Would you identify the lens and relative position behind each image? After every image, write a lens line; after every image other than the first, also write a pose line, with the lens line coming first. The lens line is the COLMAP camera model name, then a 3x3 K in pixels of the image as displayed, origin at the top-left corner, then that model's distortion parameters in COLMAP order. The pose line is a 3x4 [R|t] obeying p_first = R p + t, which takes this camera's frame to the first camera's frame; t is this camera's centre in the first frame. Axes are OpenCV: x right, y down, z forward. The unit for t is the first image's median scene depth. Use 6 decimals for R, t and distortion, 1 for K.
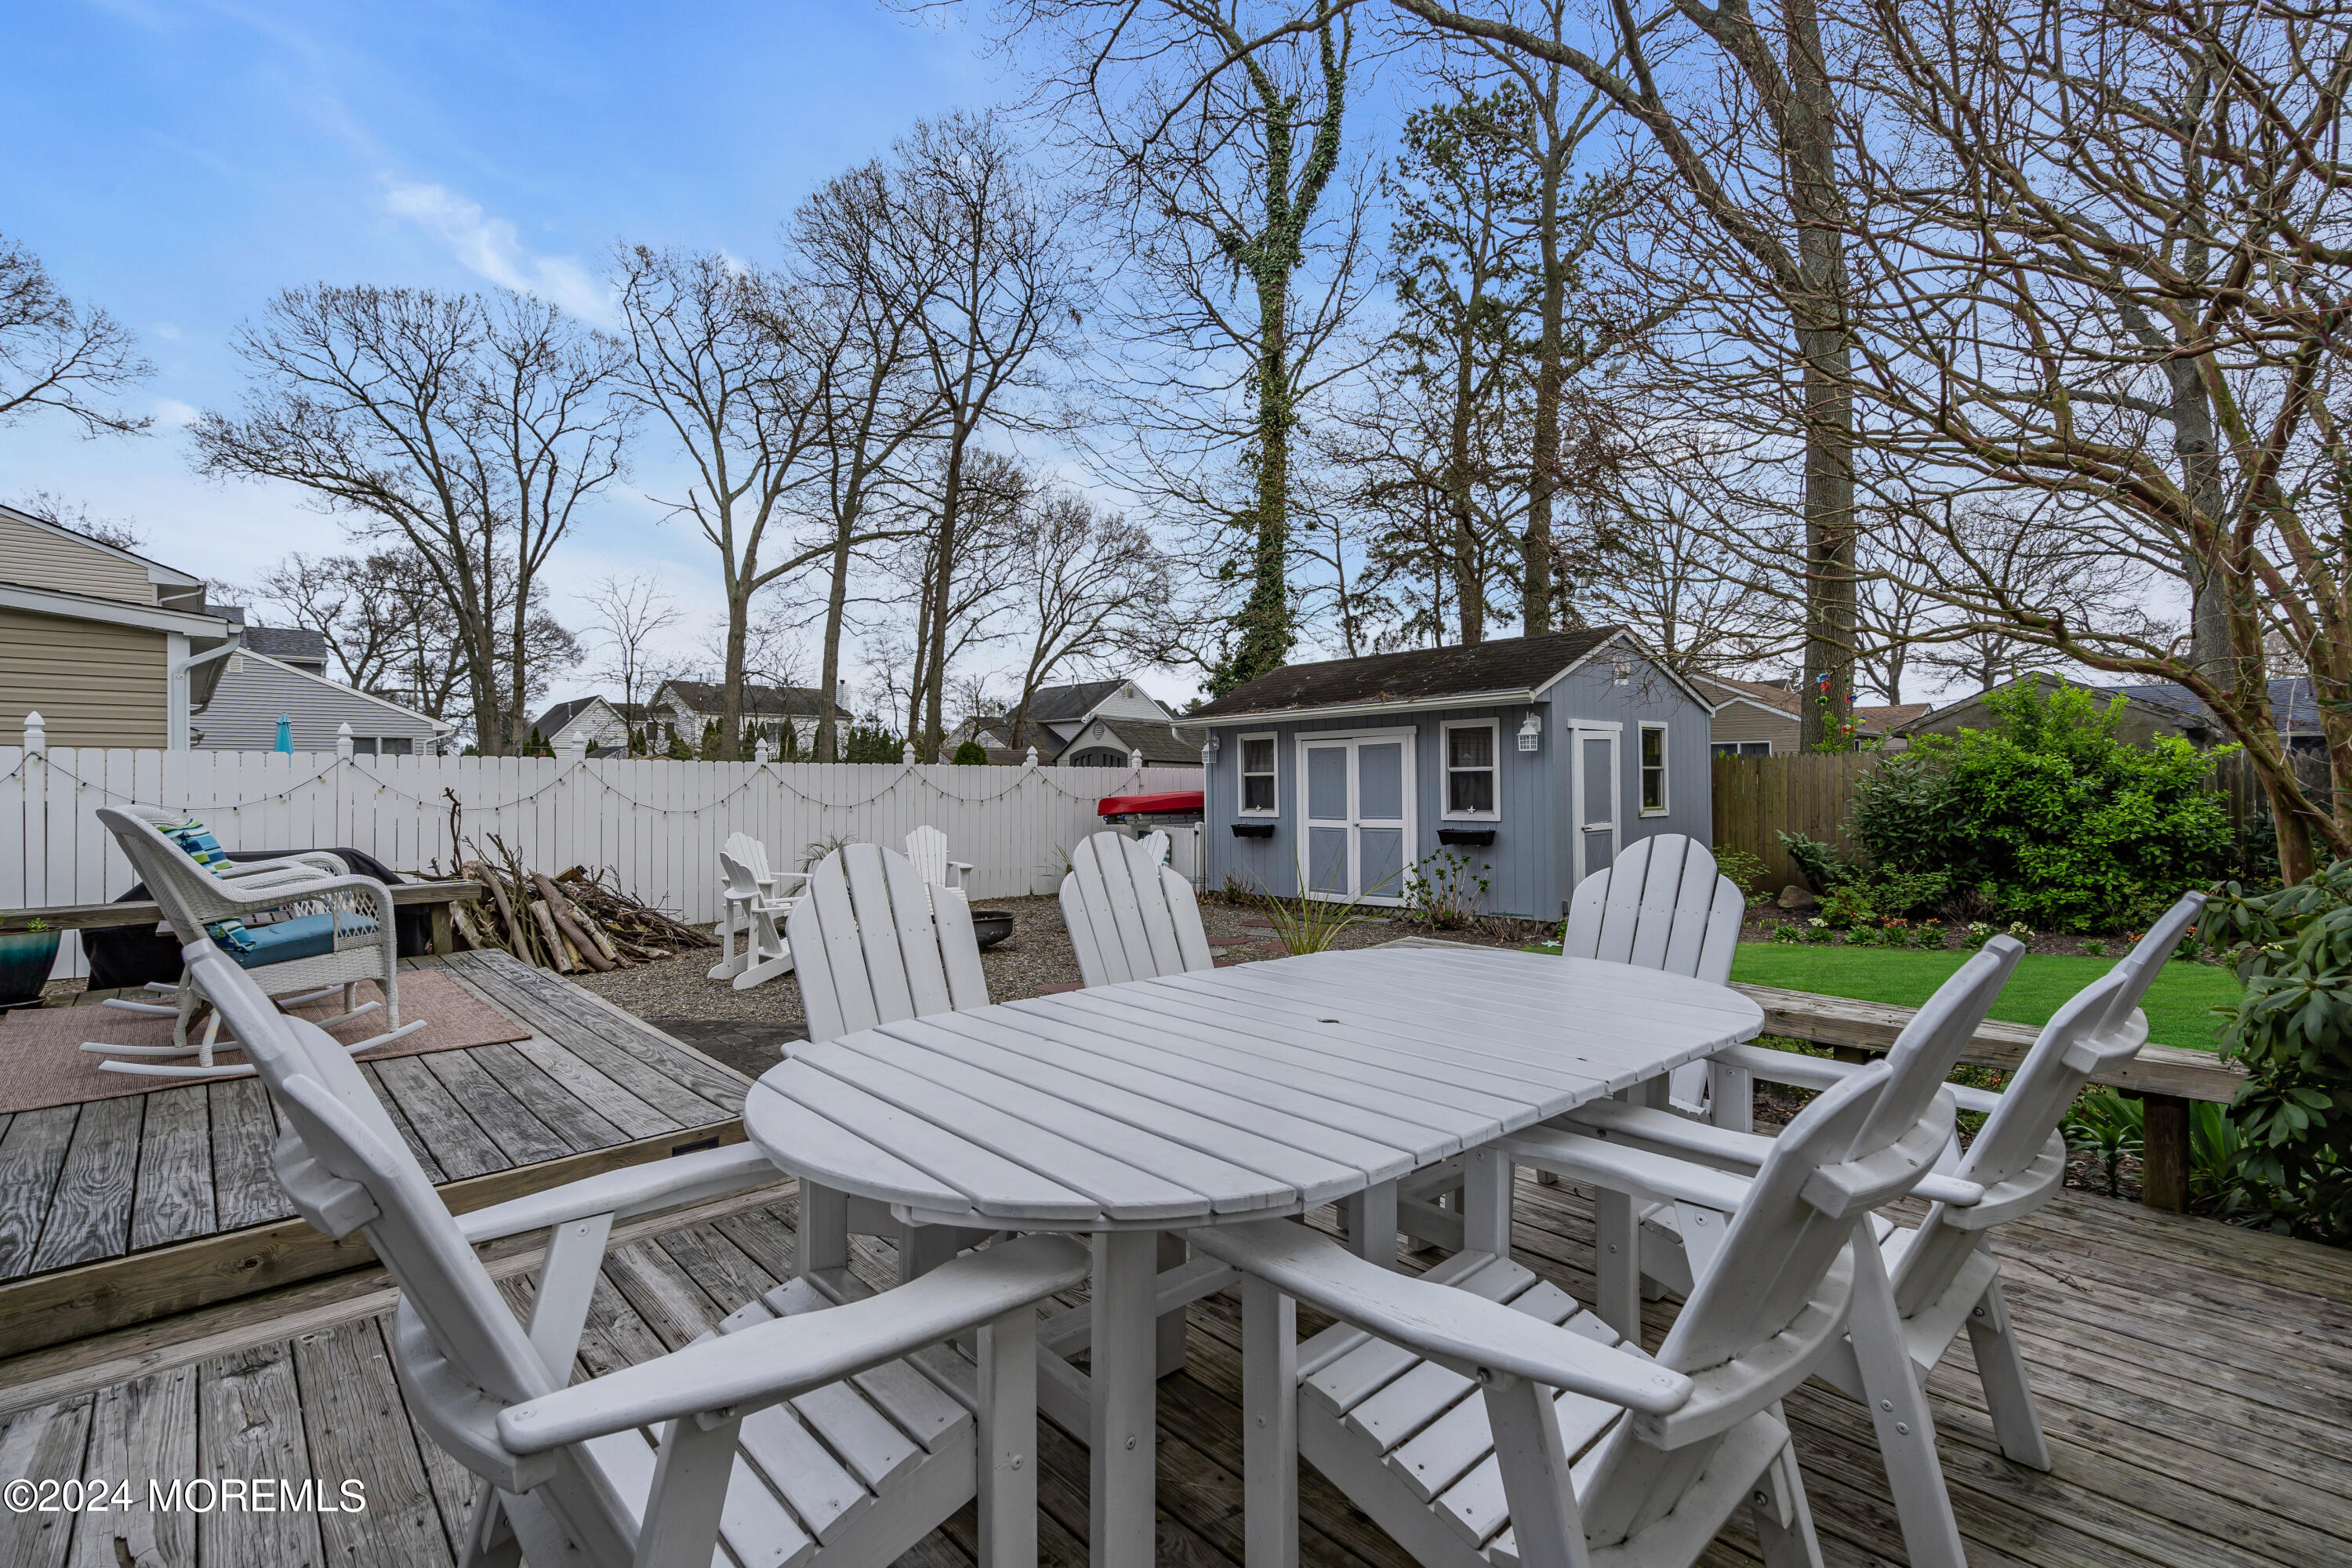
lens RADIAL K [[1068.4, 0, 1182.8], [0, 1068.4, 785.5], [0, 0, 1]] dist [-0.001418, 0.001048]
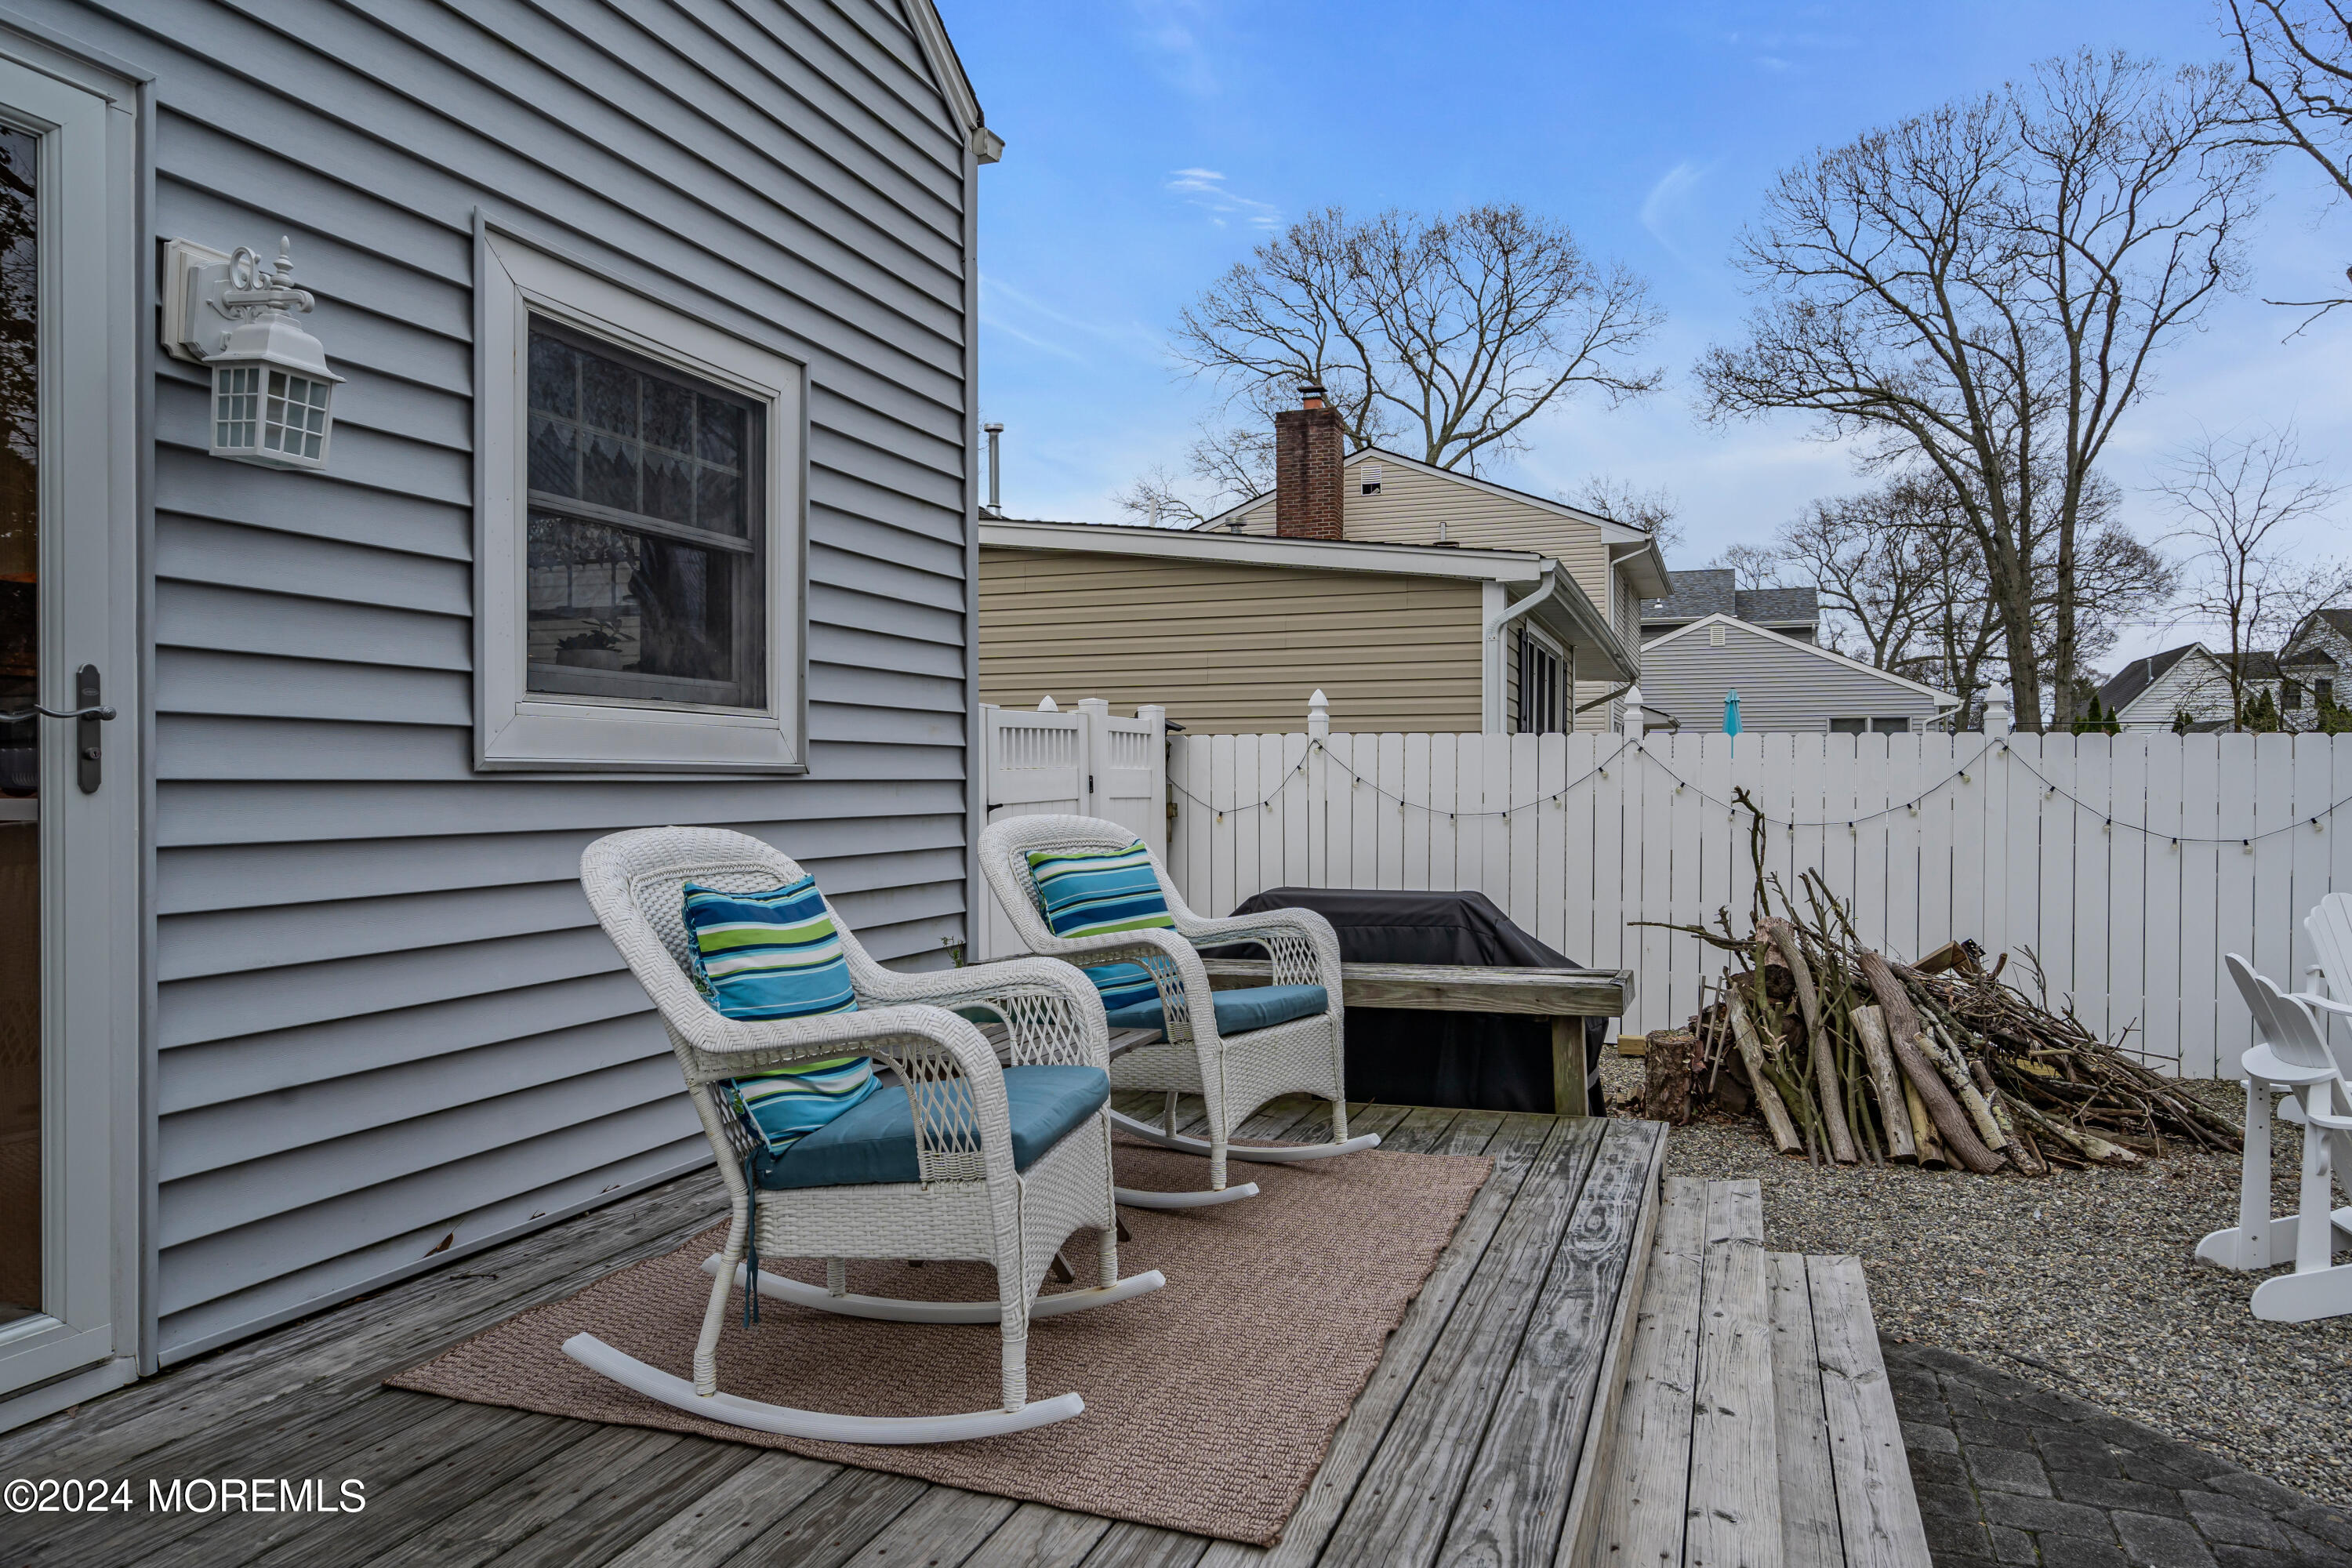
lens RADIAL K [[1503.9, 0, 1169.7], [0, 1503.9, 784.7], [0, 0, 1]] dist [-0.003039, 0.002788]
pose [[0.445899, 0.007155, -0.895055, -0.017007], [-0.005531, 0.999971, 0.005239, -0.000395], [0.895066, 0.002614, 0.445926, 0.063552]]
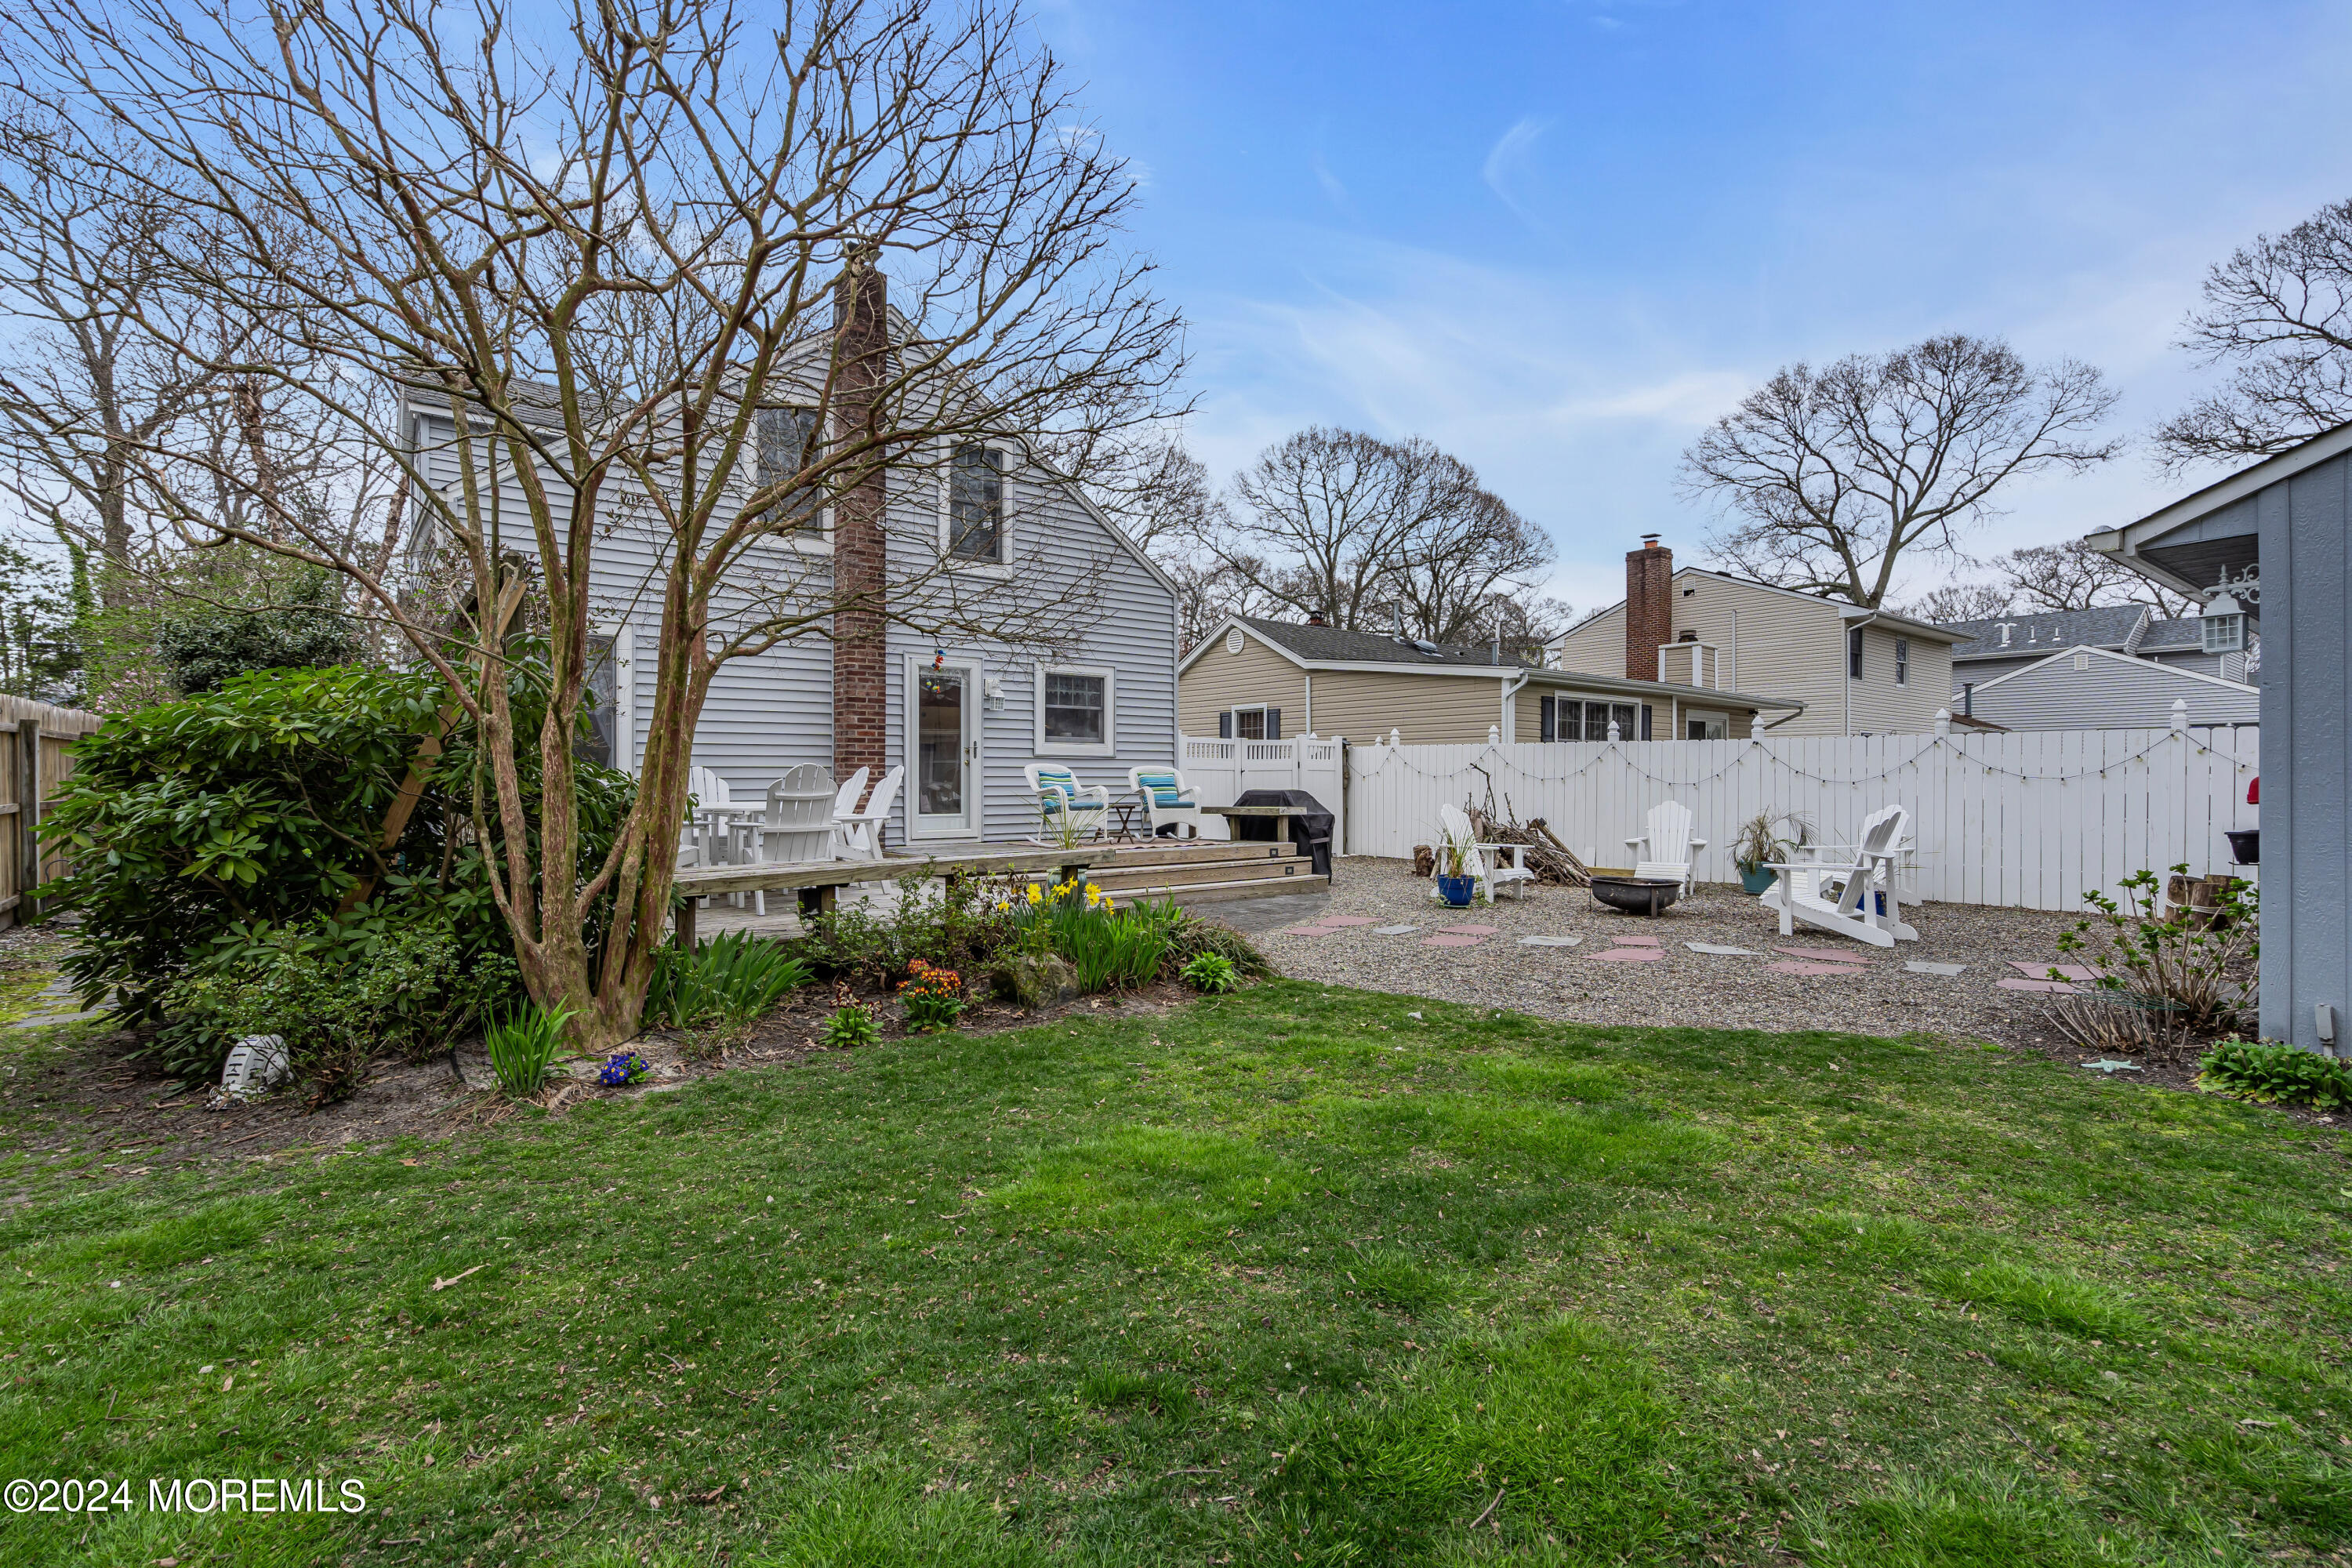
lens RADIAL K [[1068.4, 0, 1182.8], [0, 1068.4, 785.5], [0, 0, 1]] dist [-0.001418, 0.001048]
pose [[-0.079930, 0.008372, -0.996765, 0.169778], [-0.005815, 0.999944, 0.008865, 0.004206], [0.996784, 0.006504, -0.079877, 0.122363]]
